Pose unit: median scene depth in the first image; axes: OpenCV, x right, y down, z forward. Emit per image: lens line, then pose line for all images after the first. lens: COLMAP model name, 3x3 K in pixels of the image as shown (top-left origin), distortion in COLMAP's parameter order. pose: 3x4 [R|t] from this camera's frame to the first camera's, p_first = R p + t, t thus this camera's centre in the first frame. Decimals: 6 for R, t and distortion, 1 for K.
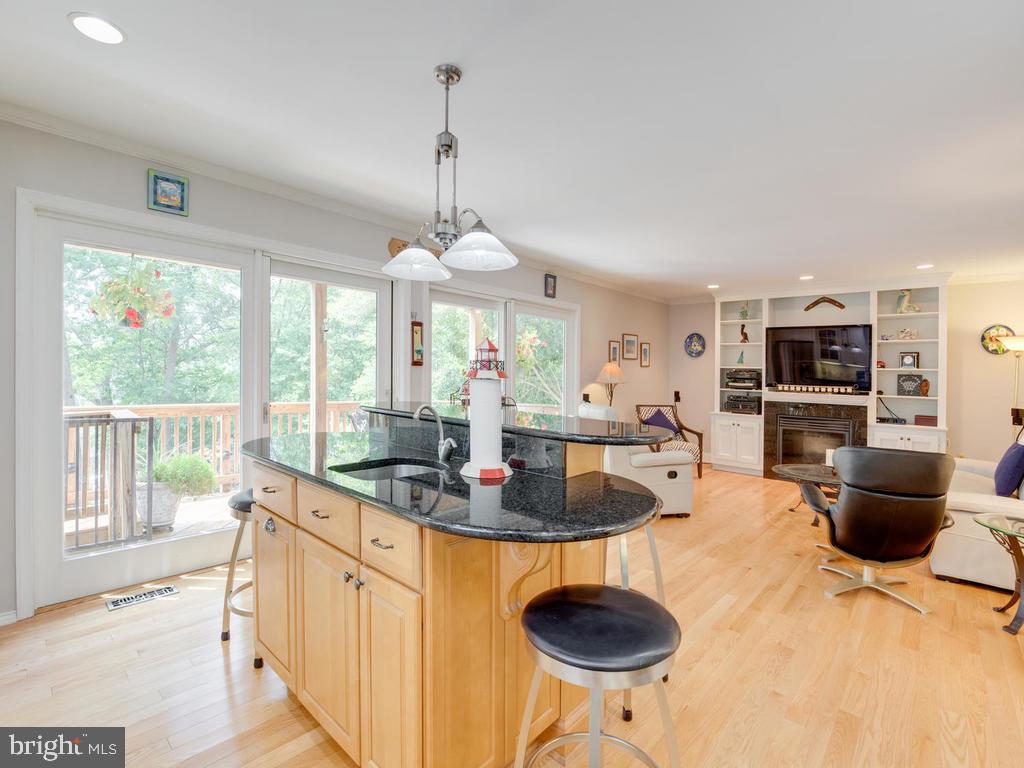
lens RADIAL K [[475.9, 0, 515.5], [0, 475.9, 367.7], [0, 0, 1]] dist [-0.031280, -0.000142]
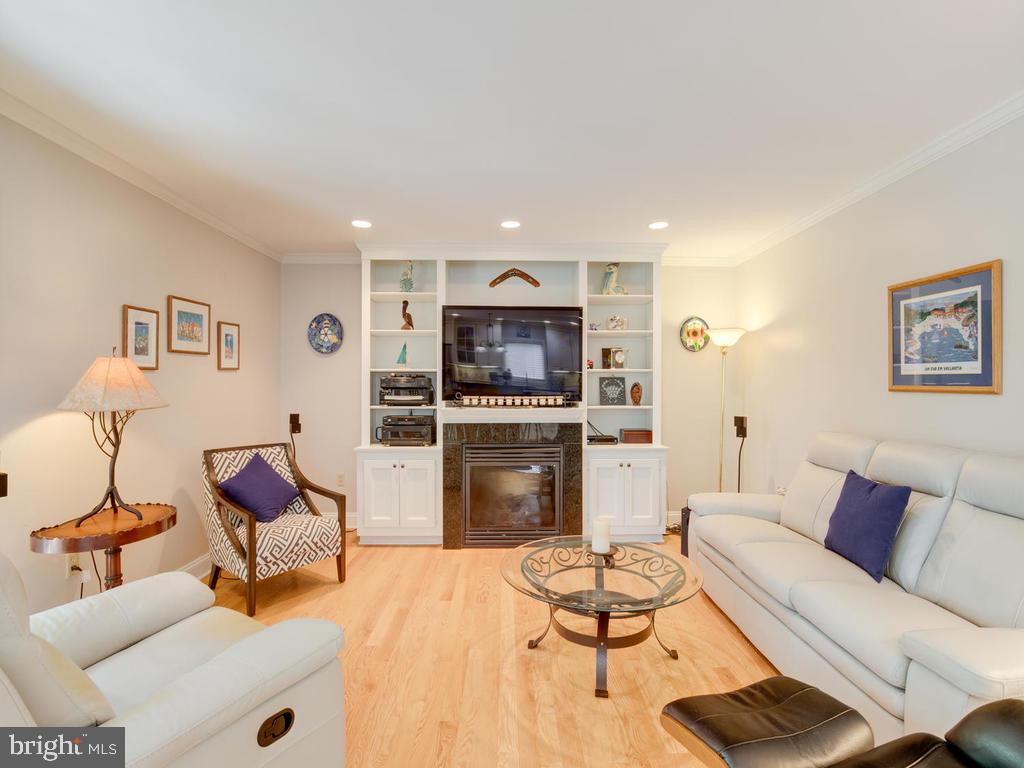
lens RADIAL K [[475.9, 0, 515.5], [0, 475.9, 367.7], [0, 0, 1]] dist [-0.031280, -0.000142]
pose [[0.724971, 0.000945, 0.688778, 0.166606], [0.012075, 0.999828, -0.014082, 0.007244], [-0.688673, 0.018526, 0.724835, 0.475913]]
